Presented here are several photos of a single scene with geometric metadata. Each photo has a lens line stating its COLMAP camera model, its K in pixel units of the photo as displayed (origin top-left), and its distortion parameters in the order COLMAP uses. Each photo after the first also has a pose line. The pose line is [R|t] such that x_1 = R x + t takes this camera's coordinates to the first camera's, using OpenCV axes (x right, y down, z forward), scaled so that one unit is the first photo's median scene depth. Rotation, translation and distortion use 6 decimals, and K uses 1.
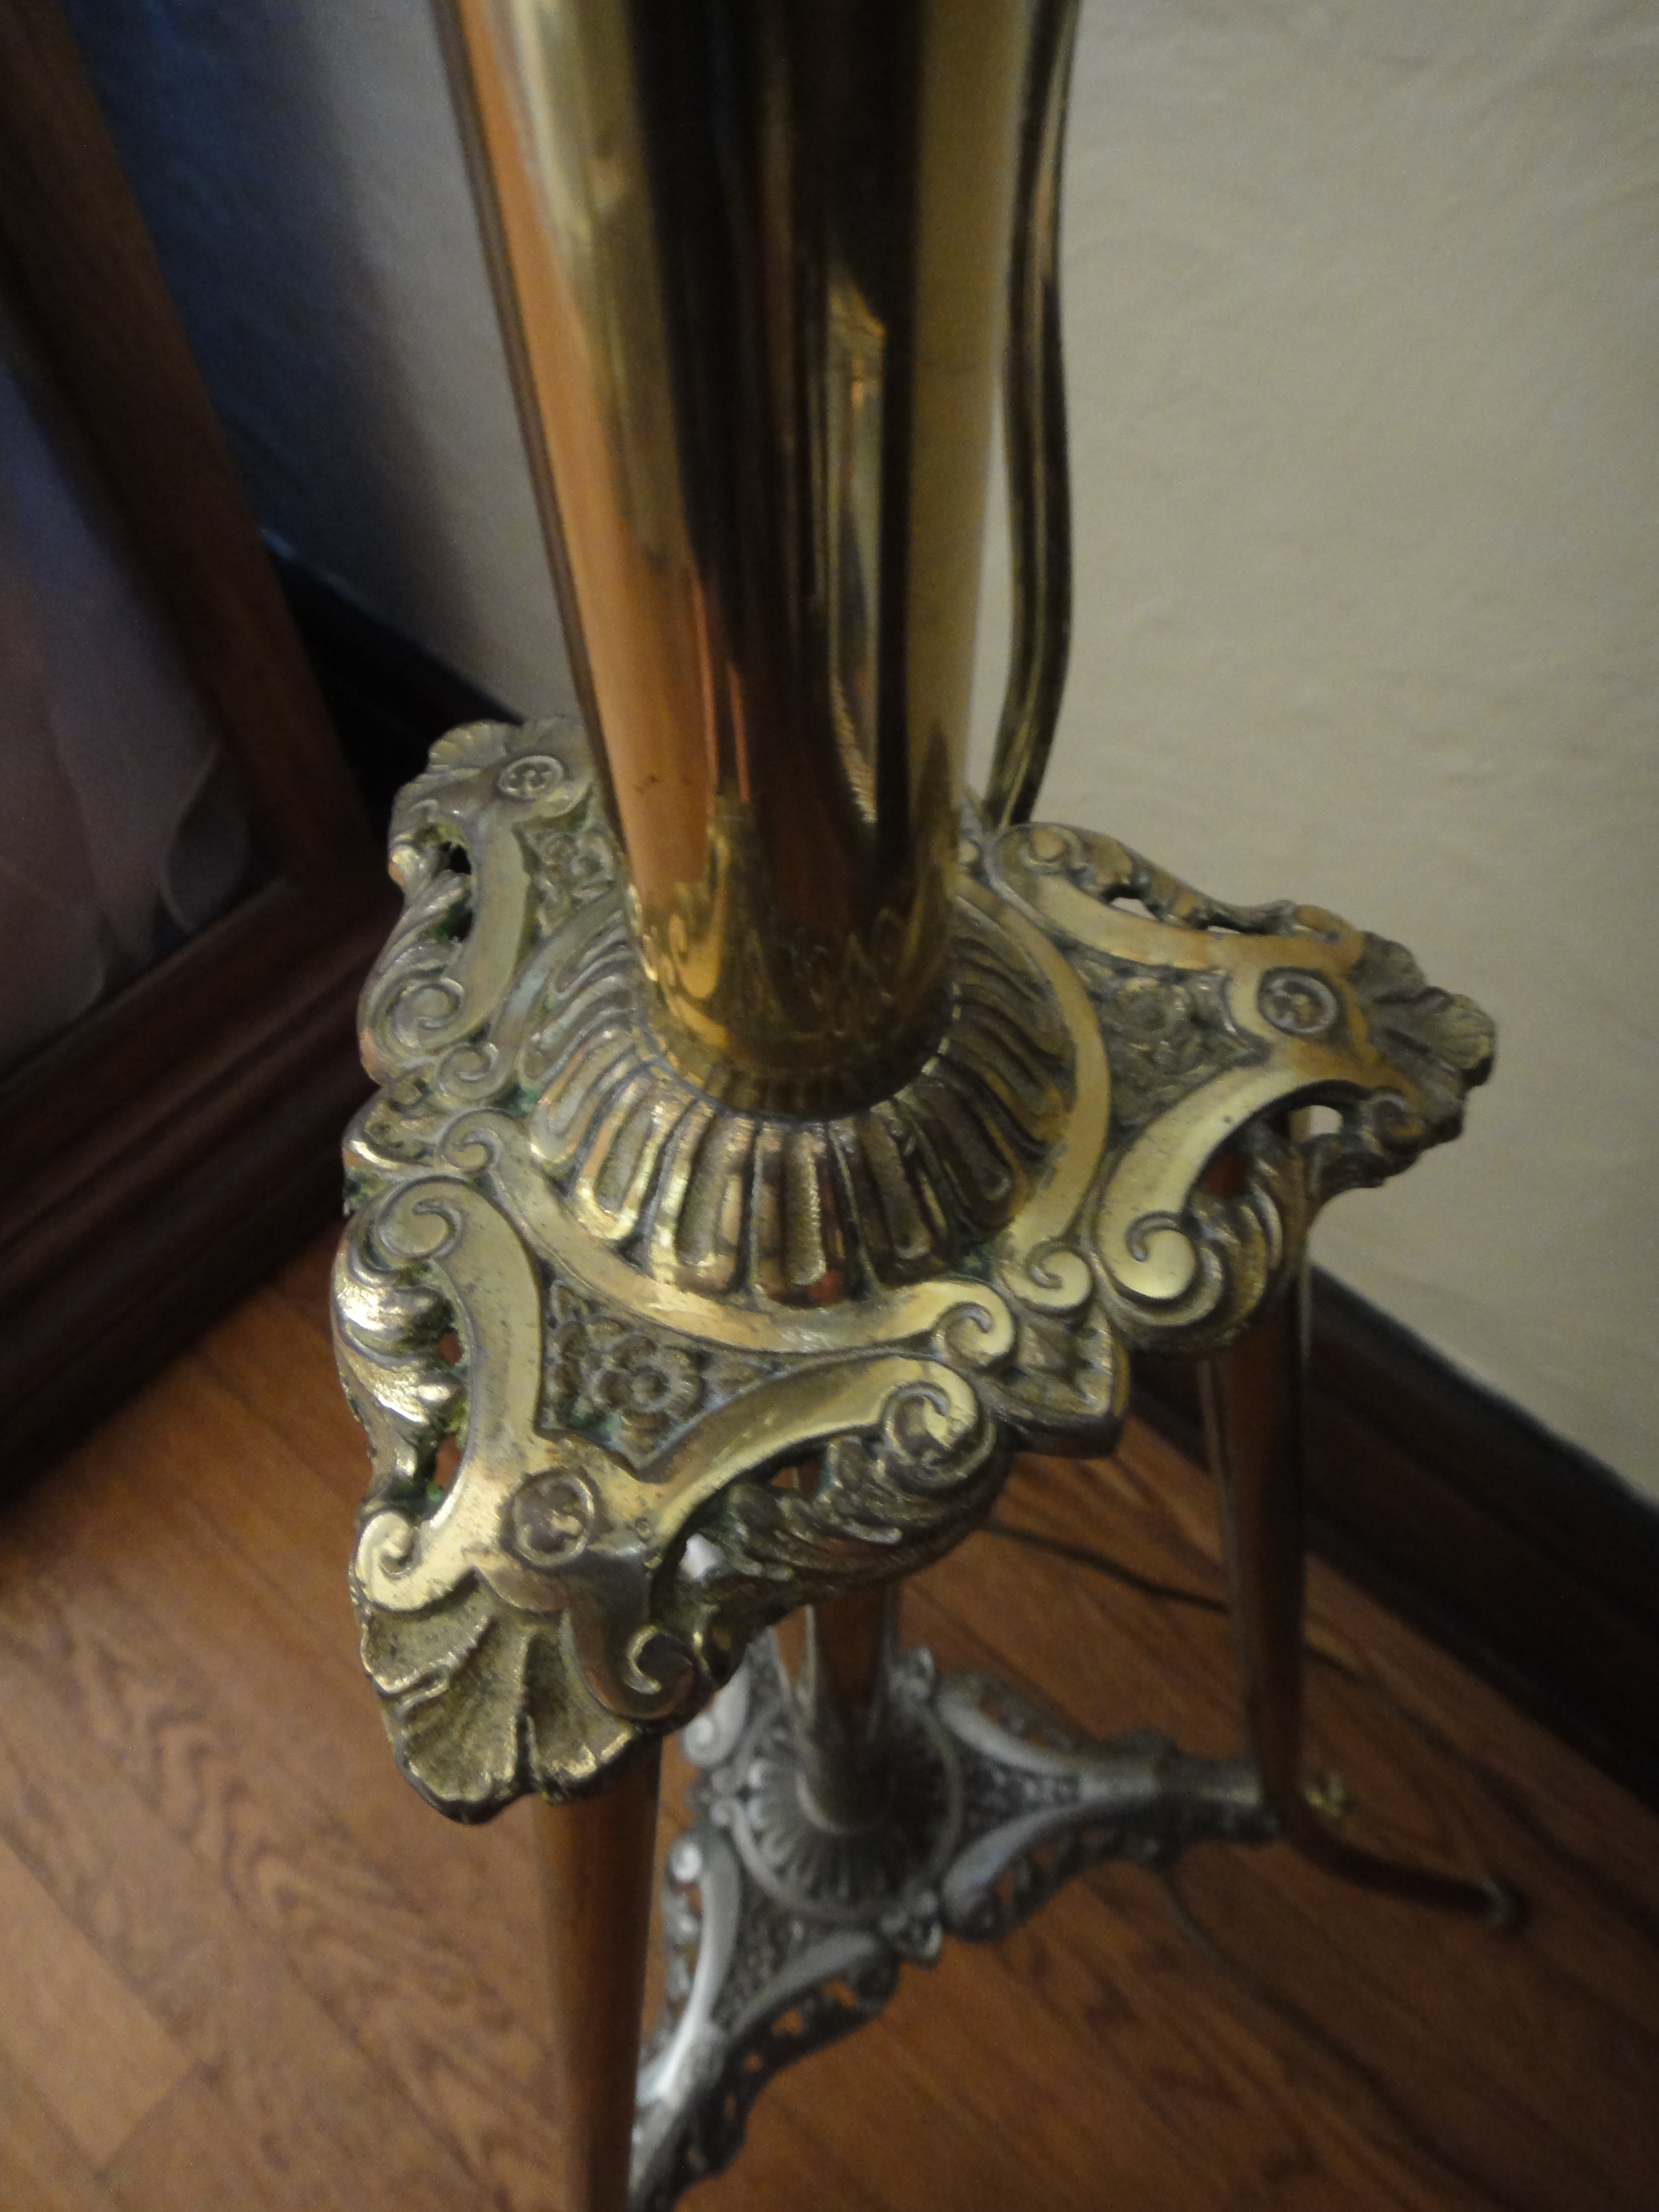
lens RADIAL K [[1635.6, 0, 833.6], [0, 1635.6, 1118.9], [0, 0, 1]] dist [0.037495, 0.001994]
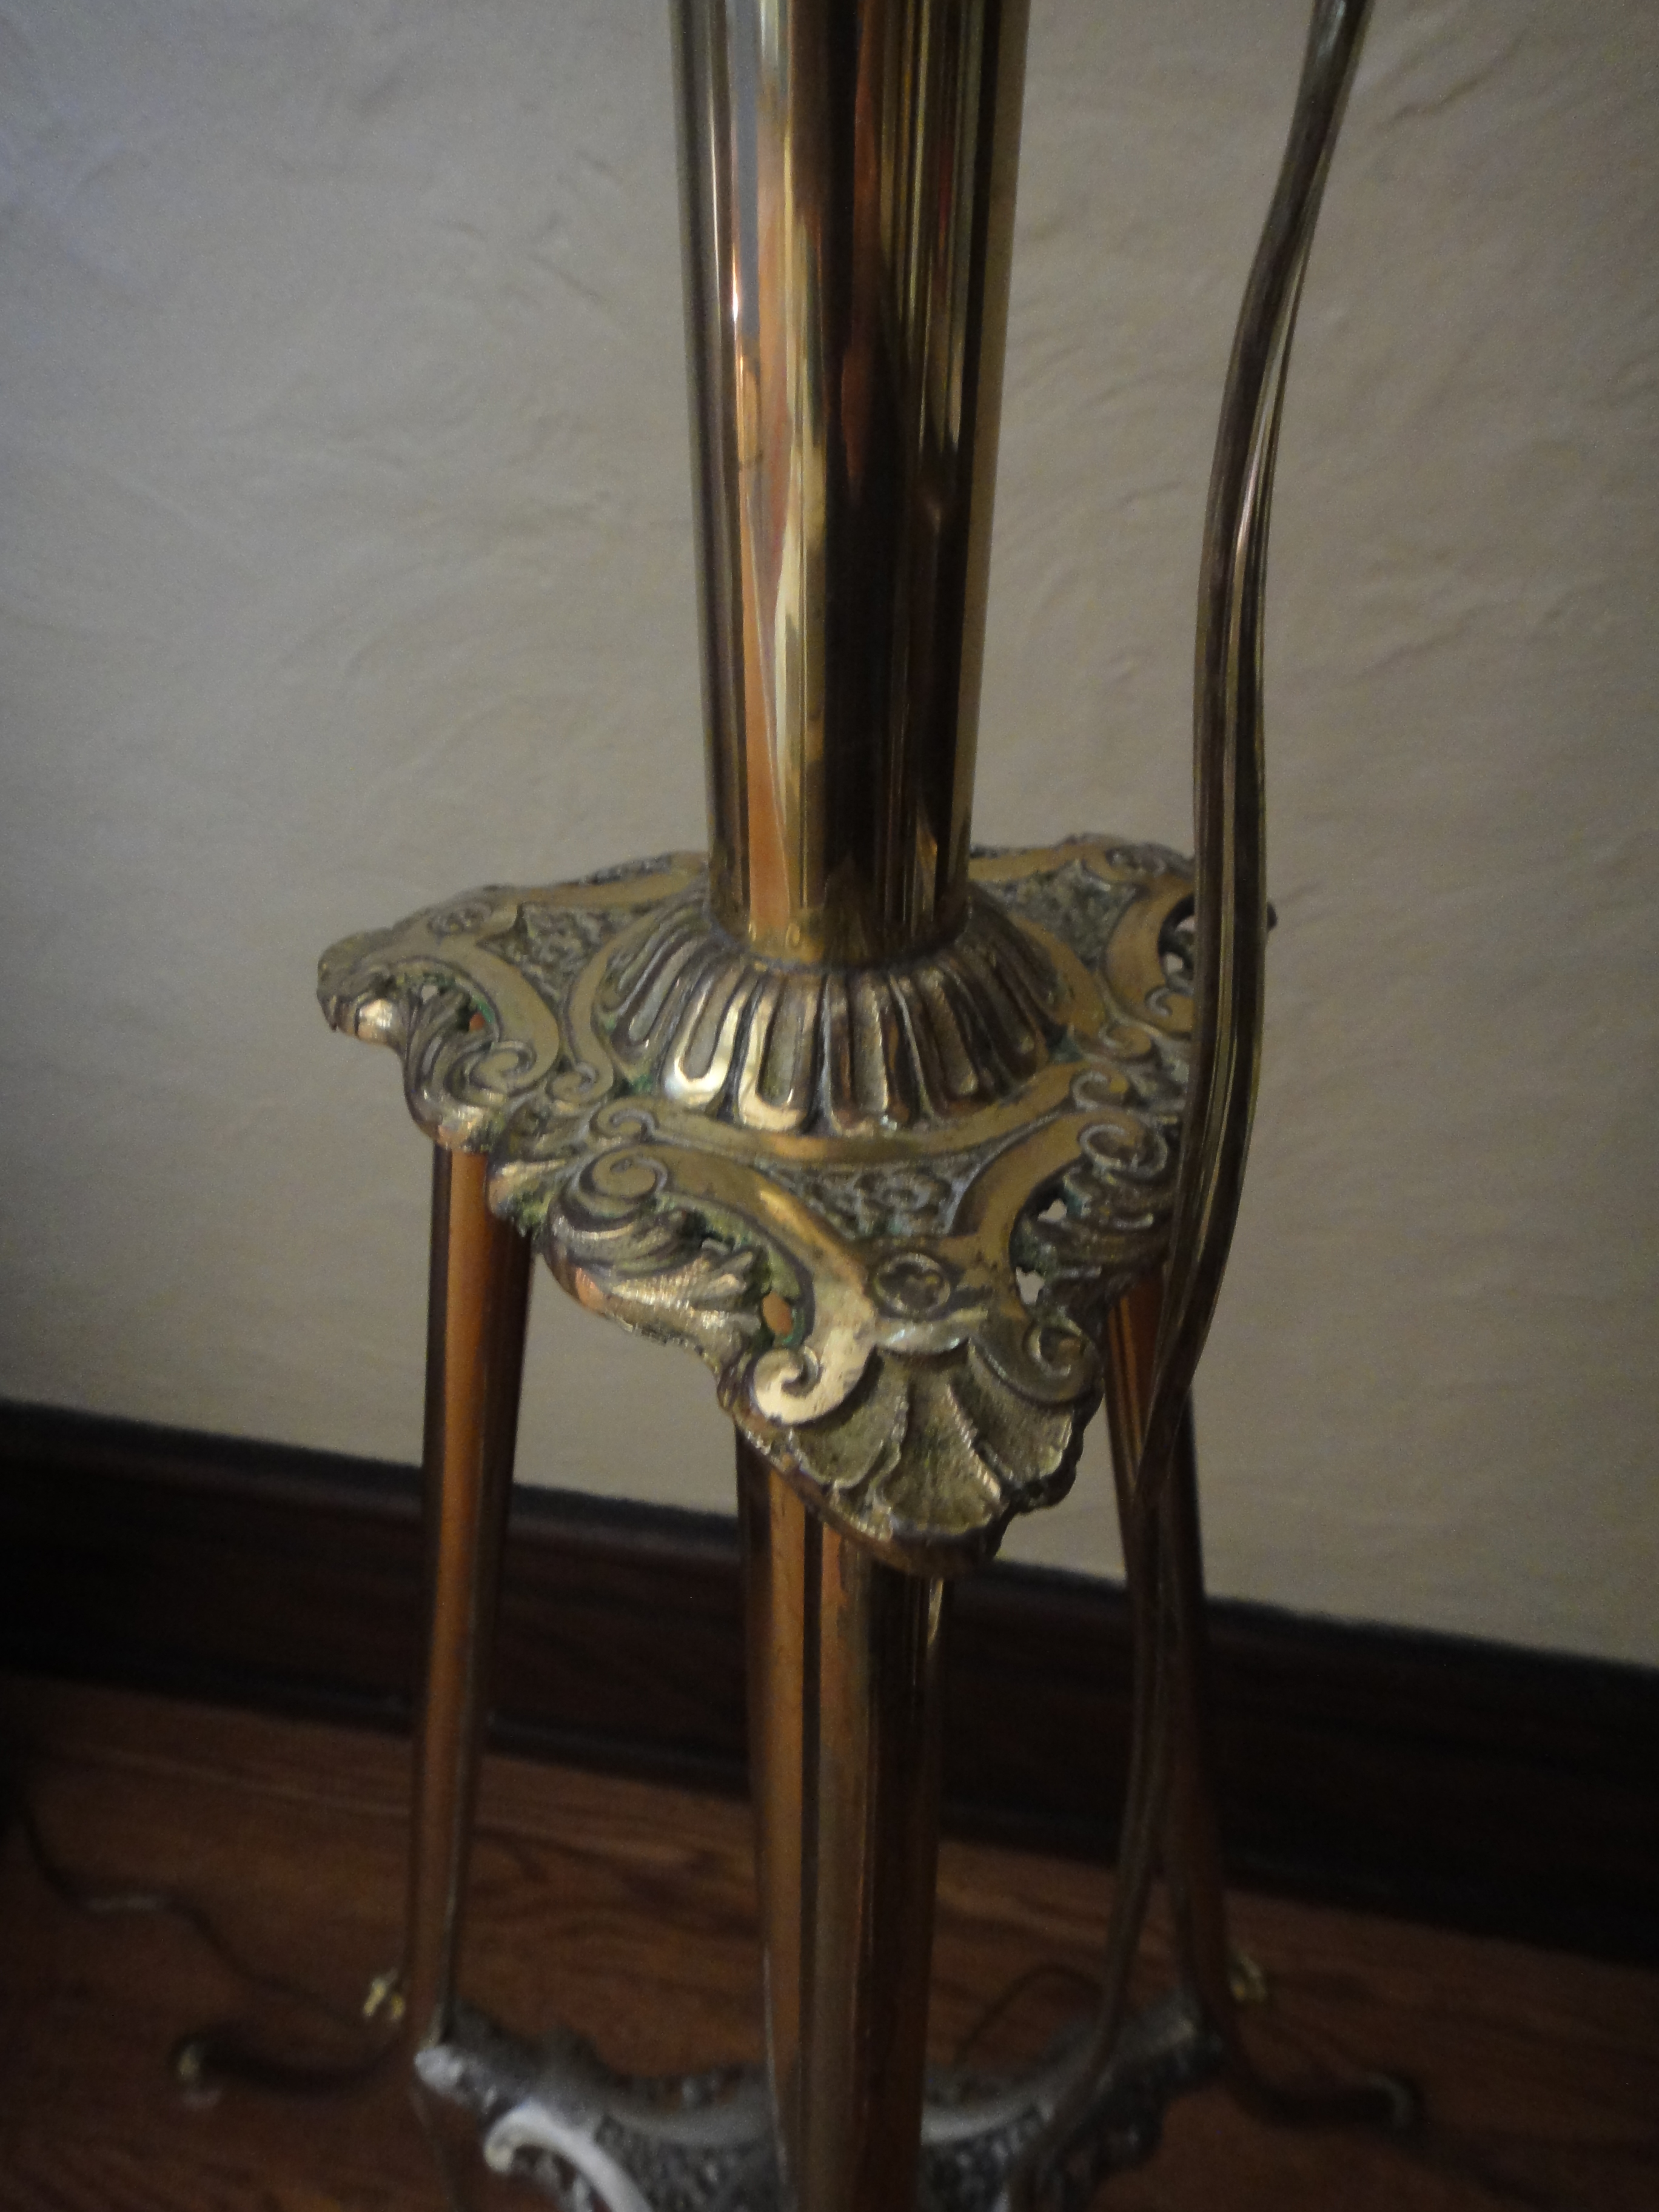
lens RADIAL K [[1635.6, 0, 832.2], [0, 1635.6, 1105.1], [0, 0, 1]] dist [0.037495, 0.001994]
pose [[0.856443, -0.292188, 0.425596, -0.183642], [0.426014, 0.865652, -0.262980, 0.115009], [-0.291578, 0.406537, 0.865858, 0.006658]]
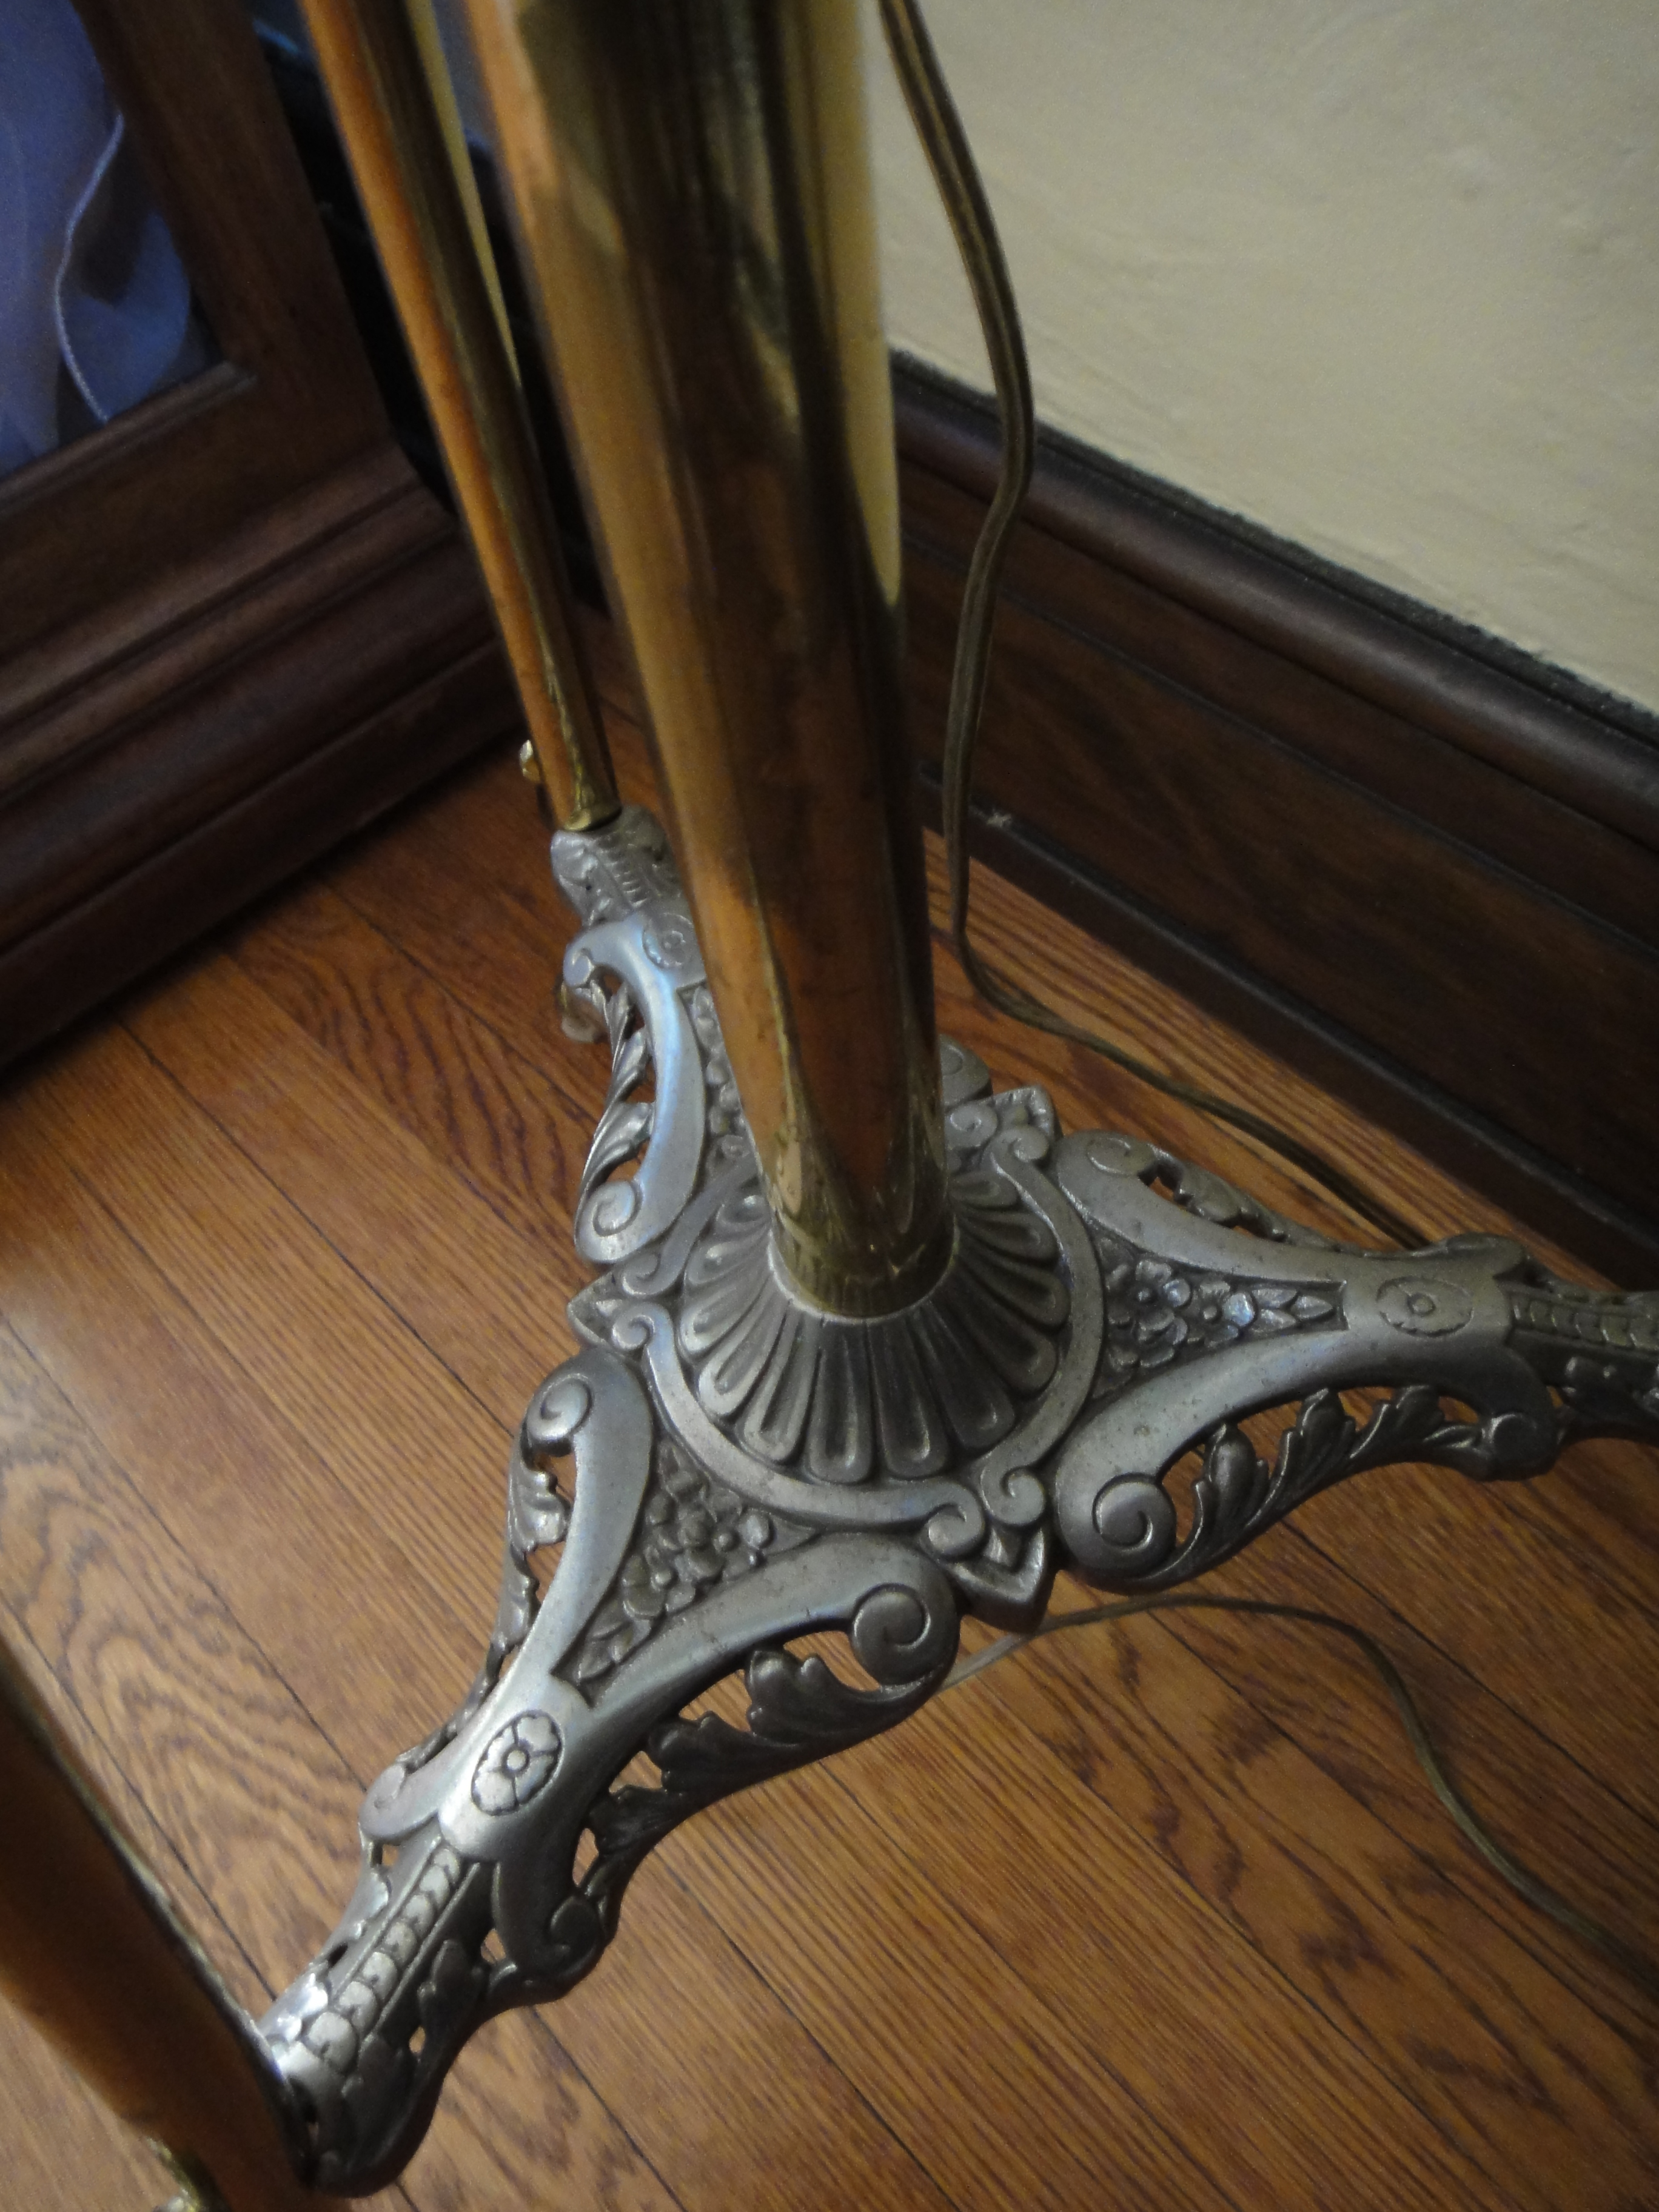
lens RADIAL K [[1635.6, 0, 831.3], [0, 1635.6, 1098.6], [0, 0, 1]] dist [0.037495, 0.001994]
pose [[0.993846, 0.021909, -0.108579, 0.050774], [-0.027368, 0.998421, -0.049047, 0.382387], [0.107333, 0.051716, 0.992877, 0.504997]]
